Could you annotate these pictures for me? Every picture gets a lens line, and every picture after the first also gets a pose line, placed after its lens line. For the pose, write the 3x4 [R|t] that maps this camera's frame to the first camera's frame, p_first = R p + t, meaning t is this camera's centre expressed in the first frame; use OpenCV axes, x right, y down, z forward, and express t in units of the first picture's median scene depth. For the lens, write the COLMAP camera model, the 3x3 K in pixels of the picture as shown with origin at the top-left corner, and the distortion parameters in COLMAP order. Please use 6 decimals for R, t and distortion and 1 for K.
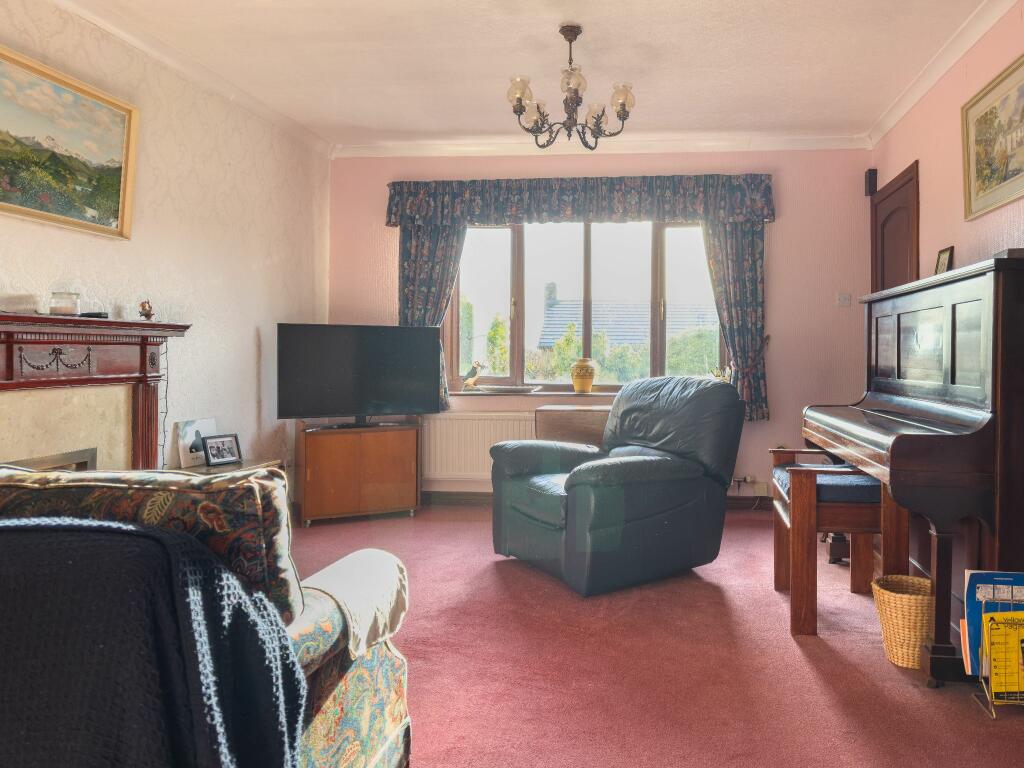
lens RADIAL K [[736.7, 0, 515.8], [0, 736.7, 360.5], [0, 0, 1]] dist [-0.000528, -0.005745]
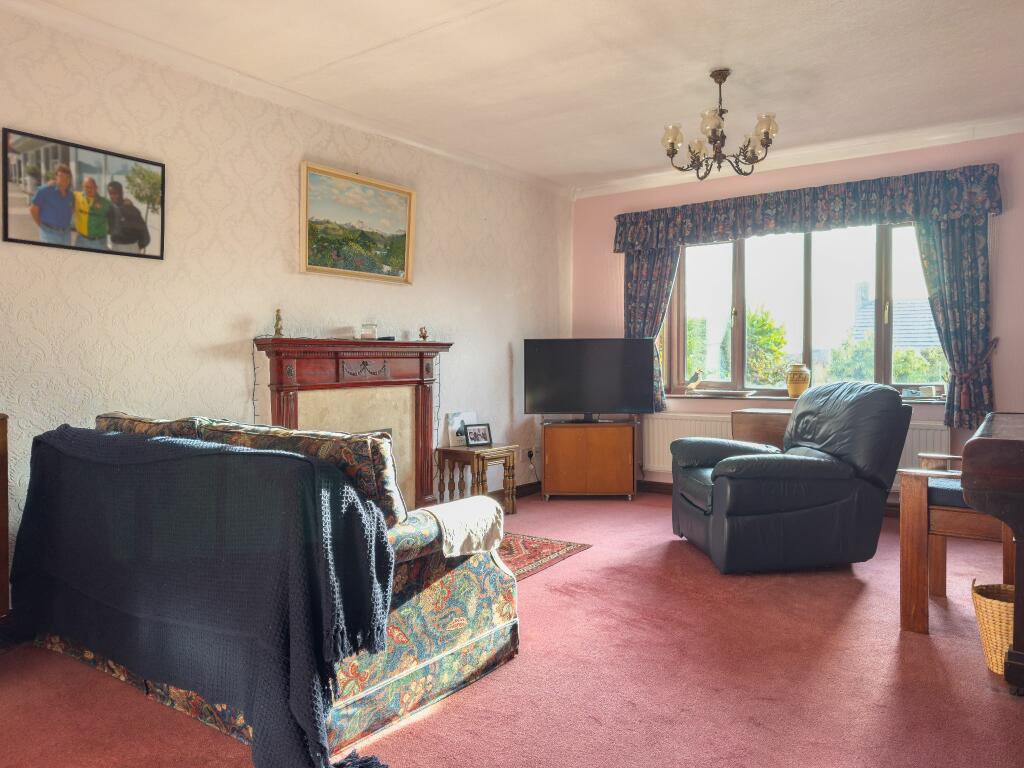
lens RADIAL K [[789.5, 0, 512.0], [0, 789.5, 384.0], [0, 0, 1]] dist [0.002556, -0.013324]
pose [[0.852422, 0.005002, -0.522830, 0.423106], [0.006898, 0.999760, 0.020811, -0.001300], [0.522808, -0.021346, 0.852183, -0.197571]]
